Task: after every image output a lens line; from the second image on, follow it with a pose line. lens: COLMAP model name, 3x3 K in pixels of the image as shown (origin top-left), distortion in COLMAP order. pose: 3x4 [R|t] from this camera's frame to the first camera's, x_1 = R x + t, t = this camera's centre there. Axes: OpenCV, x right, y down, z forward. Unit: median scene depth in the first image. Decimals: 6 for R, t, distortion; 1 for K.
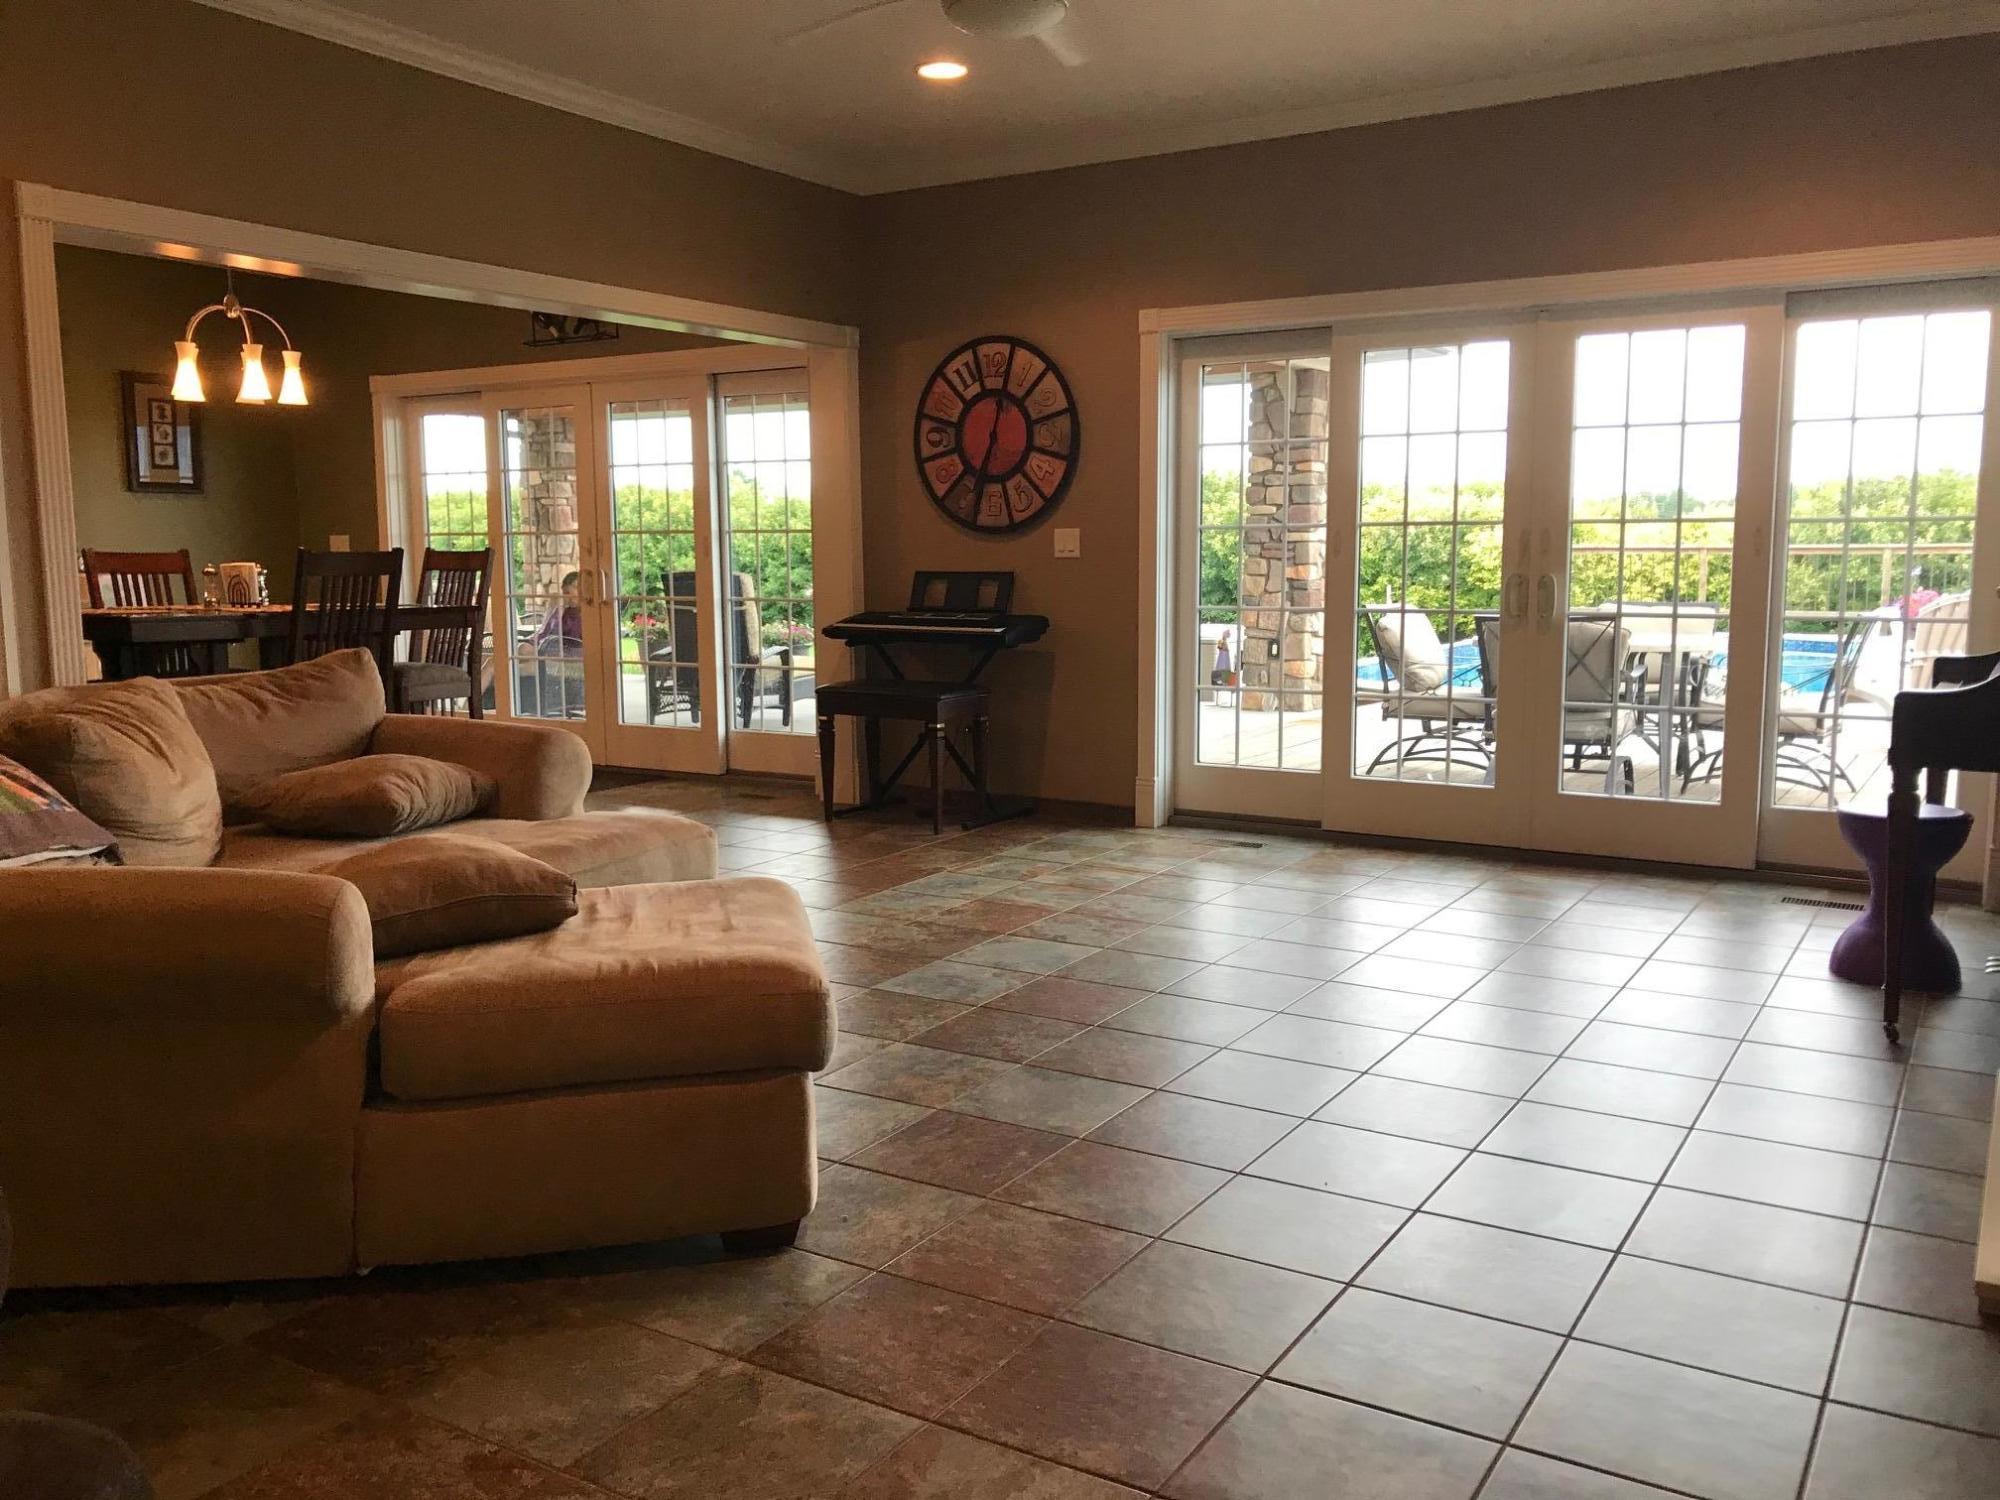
lens RADIAL K [[1675.6, 0, 1009.0], [0, 1675.6, 712.5], [0, 0, 1]] dist [0.077065, -0.065446]
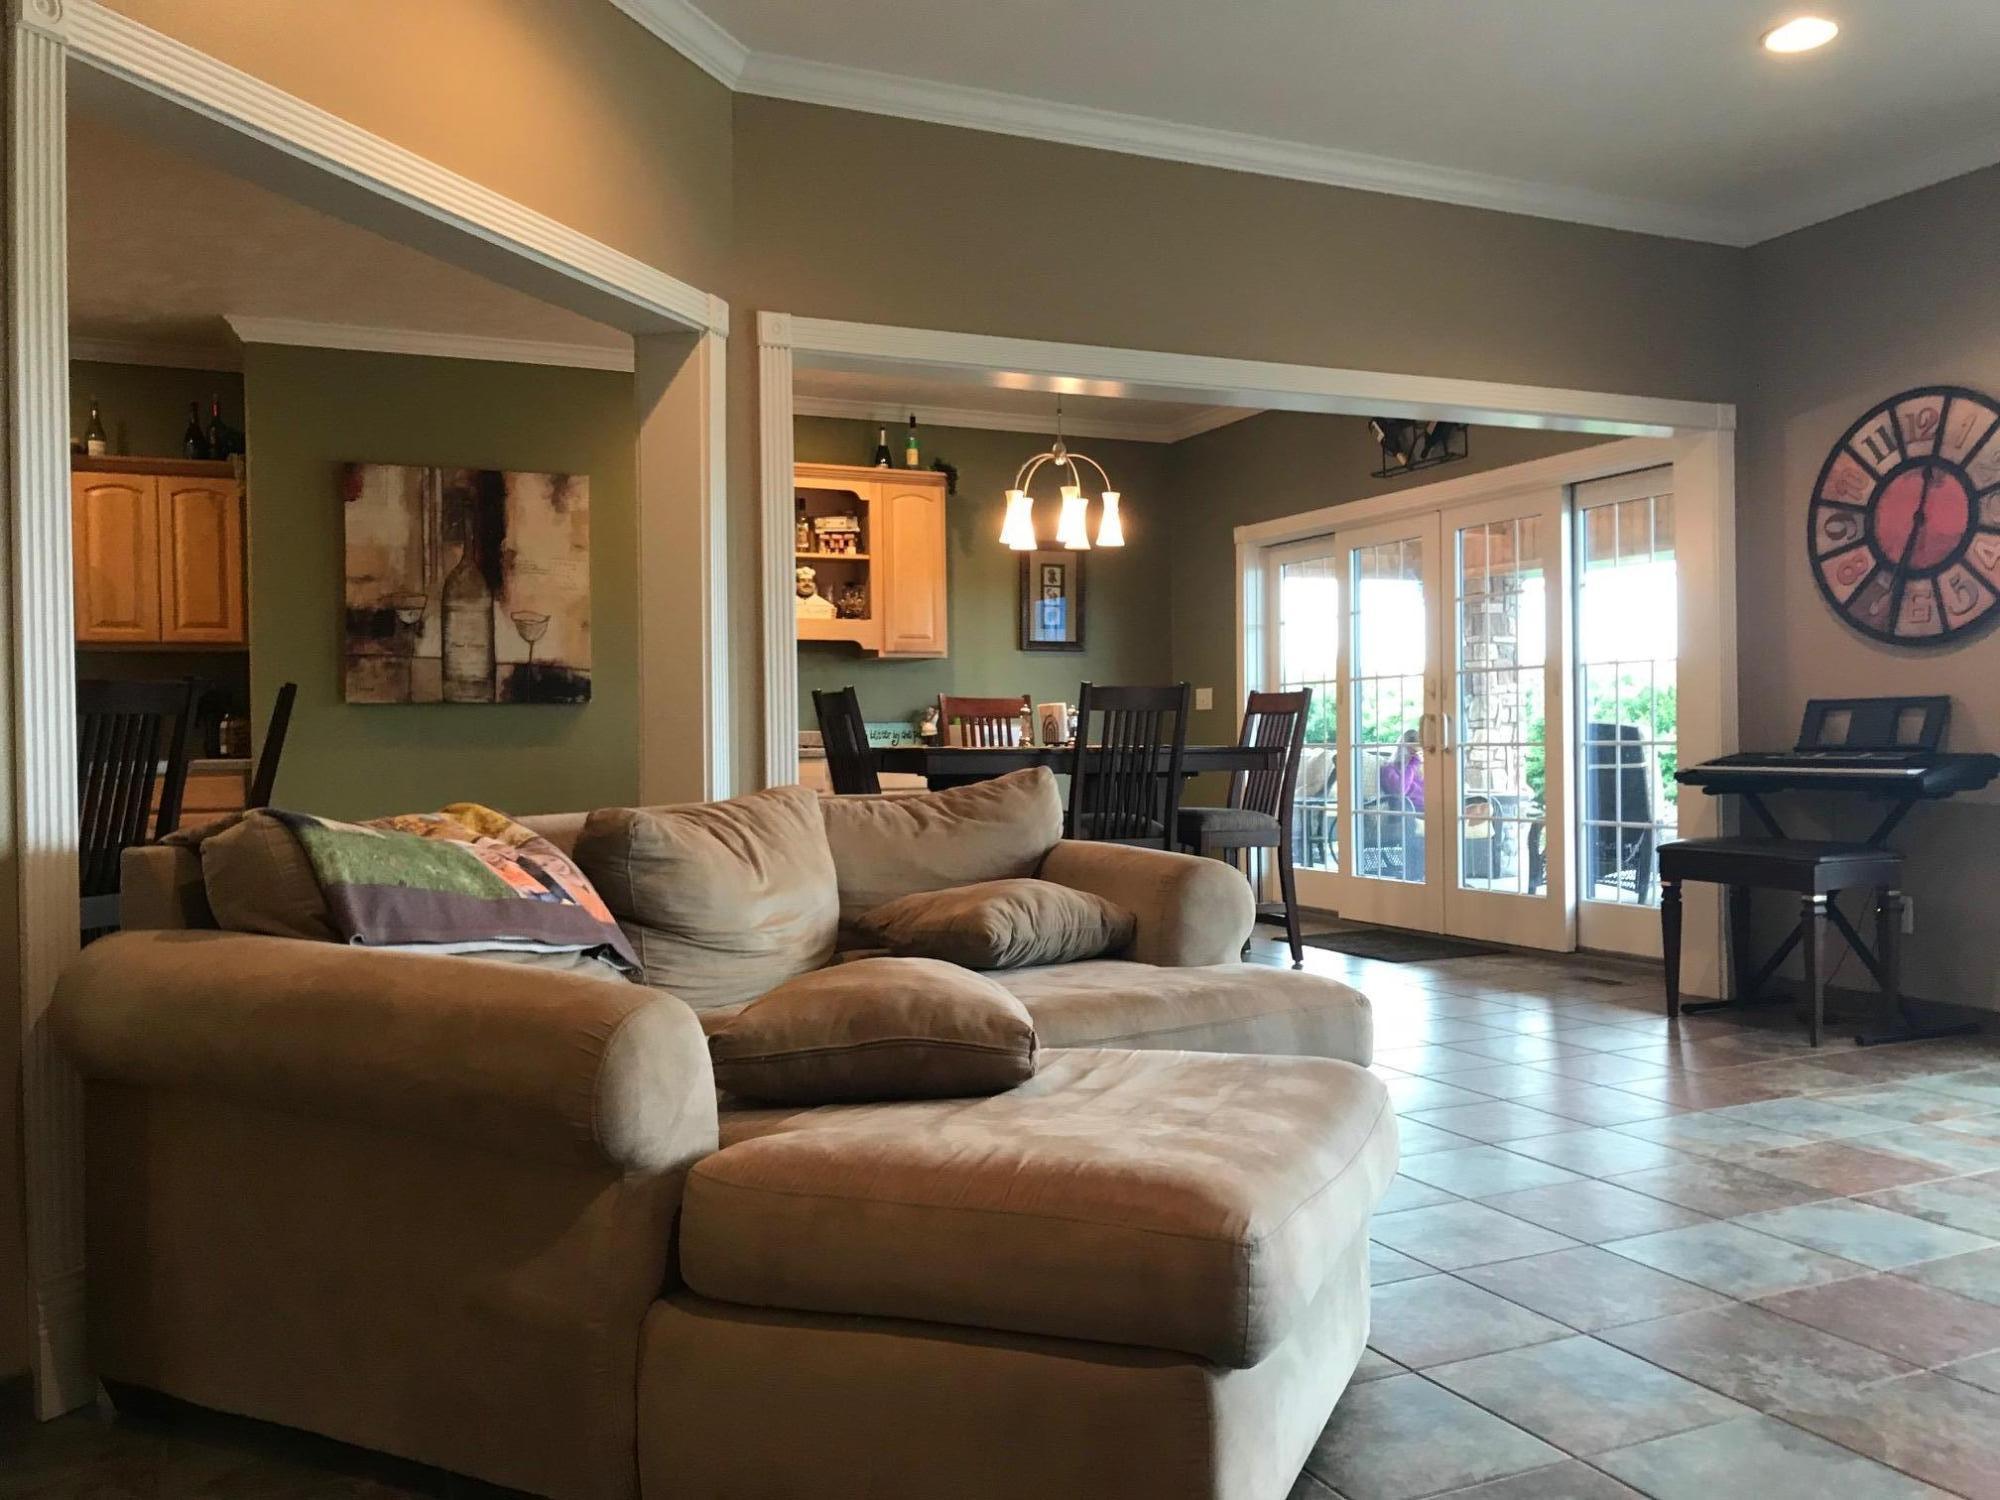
lens RADIAL K [[1675.6, 0, 1009.0], [0, 1675.6, 712.5], [0, 0, 1]] dist [0.077065, -0.065446]
pose [[0.838559, -0.013688, -0.544639, 0.064036], [-0.046038, 0.994328, -0.095872, 0.013617], [0.542862, 0.105469, 0.833173, 0.156896]]
